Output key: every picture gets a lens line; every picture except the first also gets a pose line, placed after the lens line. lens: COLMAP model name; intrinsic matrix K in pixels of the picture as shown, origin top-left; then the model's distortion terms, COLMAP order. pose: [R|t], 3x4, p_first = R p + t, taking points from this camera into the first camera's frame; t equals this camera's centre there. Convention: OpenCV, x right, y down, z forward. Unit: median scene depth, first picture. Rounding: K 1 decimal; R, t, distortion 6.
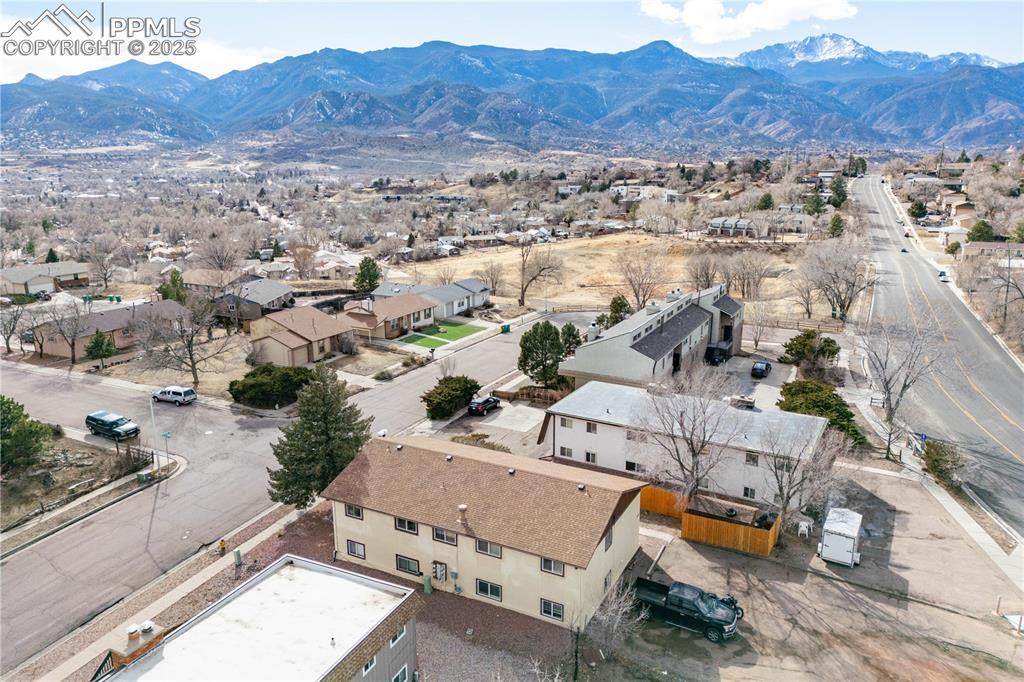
lens RADIAL K [[710.7, 0, 515.5], [0, 710.7, 344.2], [0, 0, 1]] dist [0.075060, -0.078647]
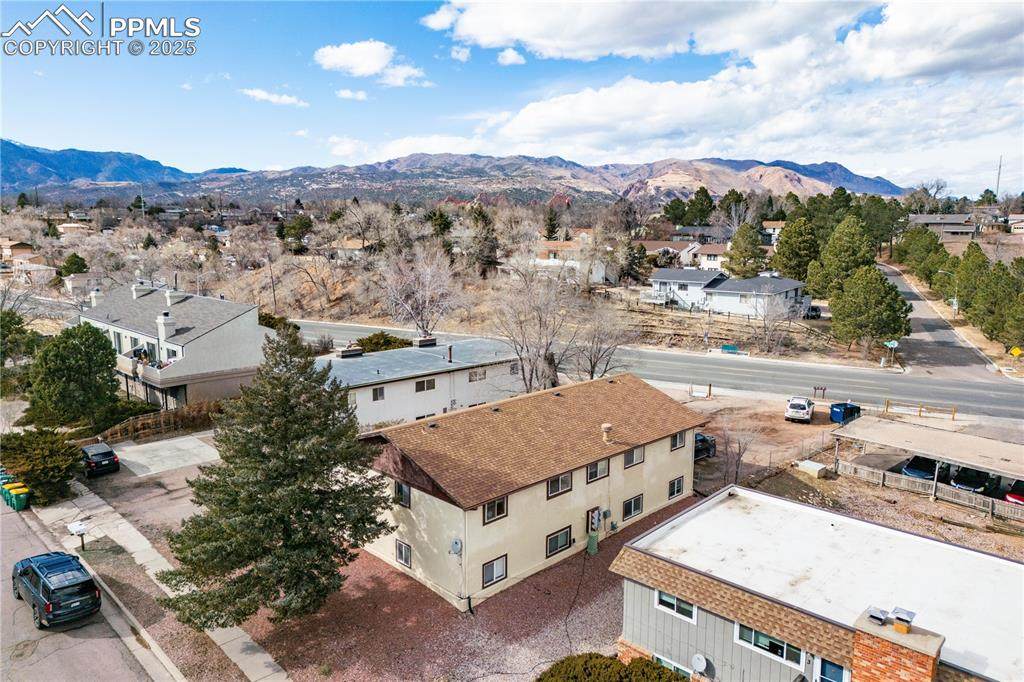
lens RADIAL K [[710.7, 0, 515.5], [0, 710.7, 344.2], [0, 0, 1]] dist [0.075060, -0.078647]
pose [[0.297072, -0.154793, 0.942225, -0.088162], [0.230234, 0.969270, 0.086646, 0.003729], [-0.926682, 0.191192, 0.323582, 0.080856]]
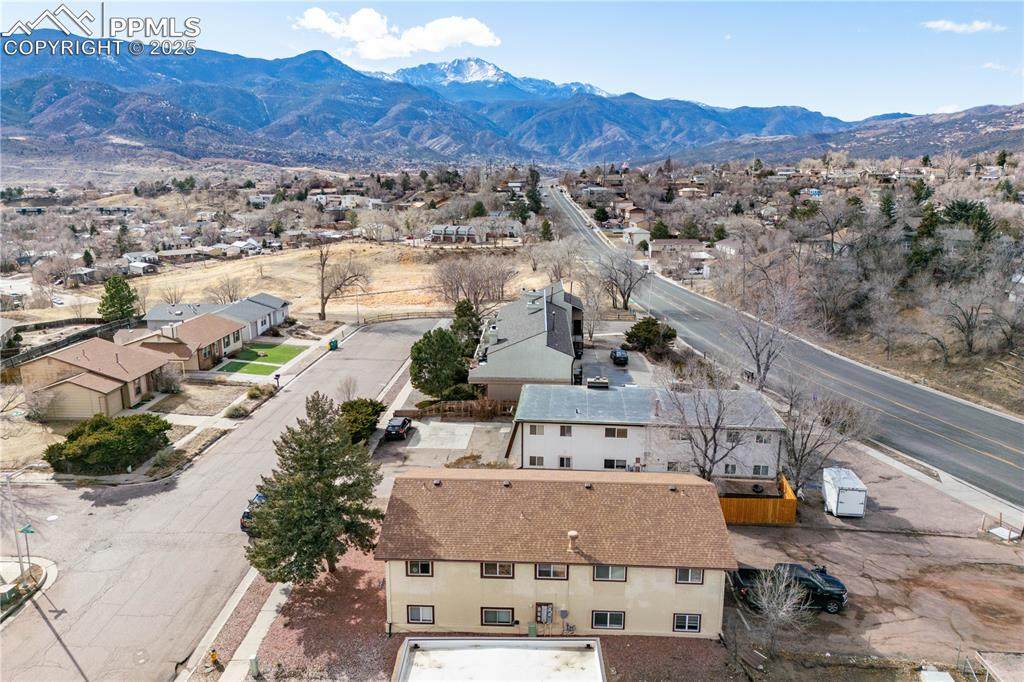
lens RADIAL K [[710.7, 0, 515.5], [0, 710.7, 344.2], [0, 0, 1]] dist [0.075060, -0.078647]
pose [[0.905651, -0.094742, 0.413305, -0.047876], [0.100643, 0.994894, 0.007527, -0.001755], [-0.411908, 0.034779, 0.910562, 0.021967]]
